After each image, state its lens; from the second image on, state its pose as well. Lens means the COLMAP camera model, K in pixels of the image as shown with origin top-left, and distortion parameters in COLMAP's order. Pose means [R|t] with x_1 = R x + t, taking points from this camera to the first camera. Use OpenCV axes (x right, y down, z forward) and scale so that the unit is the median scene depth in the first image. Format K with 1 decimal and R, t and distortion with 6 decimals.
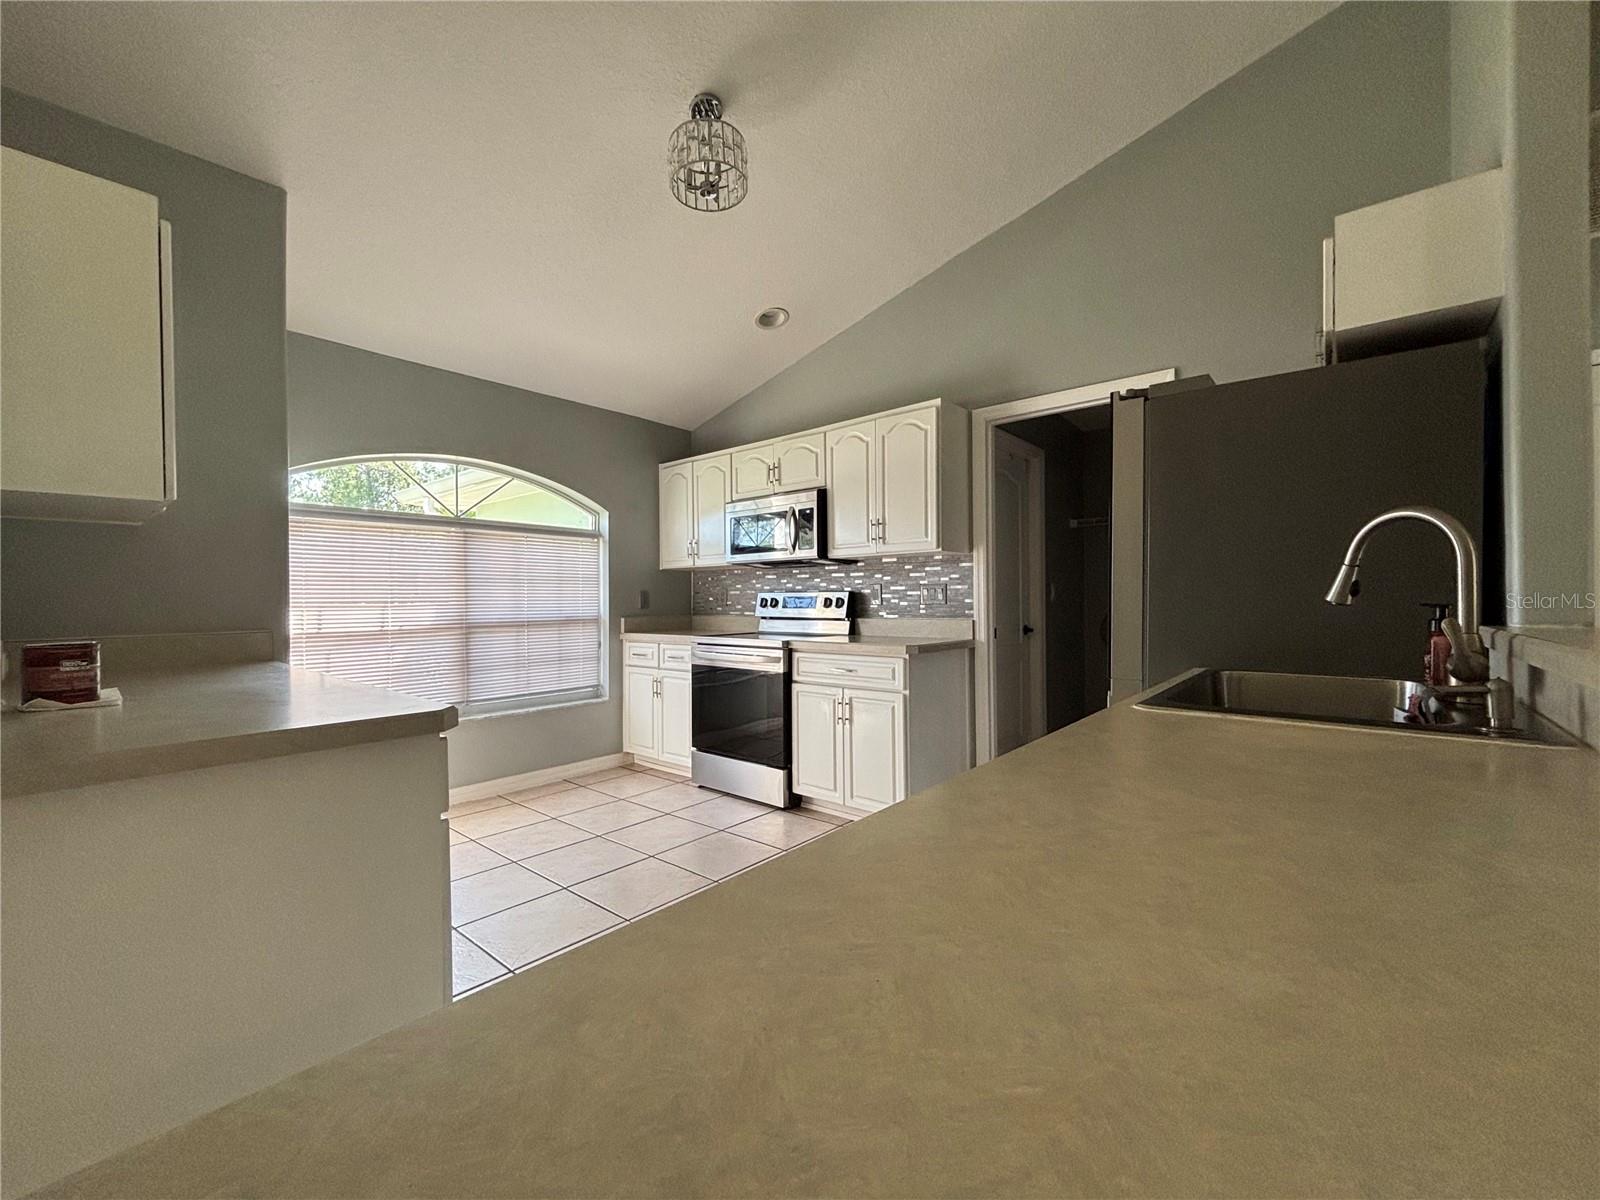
lens RADIAL K [[645.8, 0, 800.0], [0, 645.8, 600.0], [0, 0, 1]] dist [0.002198, -0.000229]
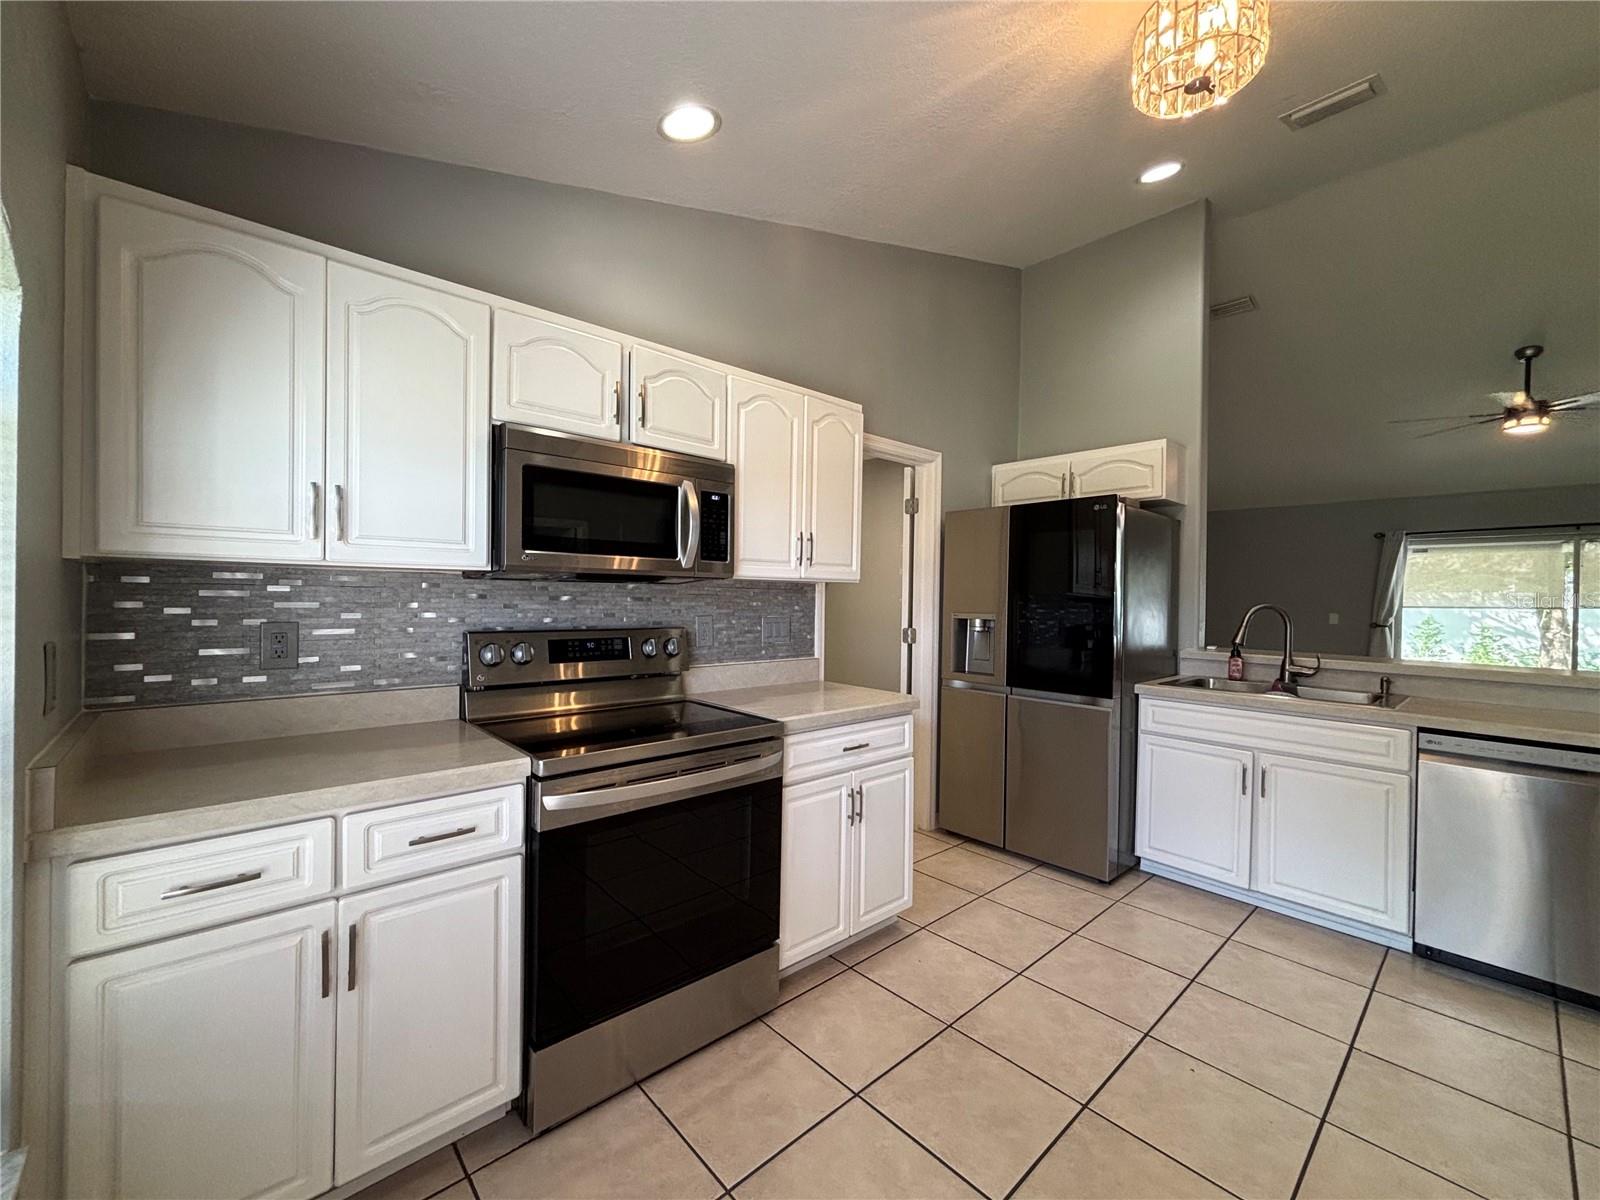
lens RADIAL K [[653.1, 0, 800.0], [0, 653.1, 600.0], [0, 0, 1]] dist [-0.003309, -0.000490]
pose [[0.137015, 0.003497, 0.990563, -0.526539], [-0.016289, 0.999867, -0.001276, -0.040844], [-0.990435, -0.015961, 0.137053, 0.784902]]
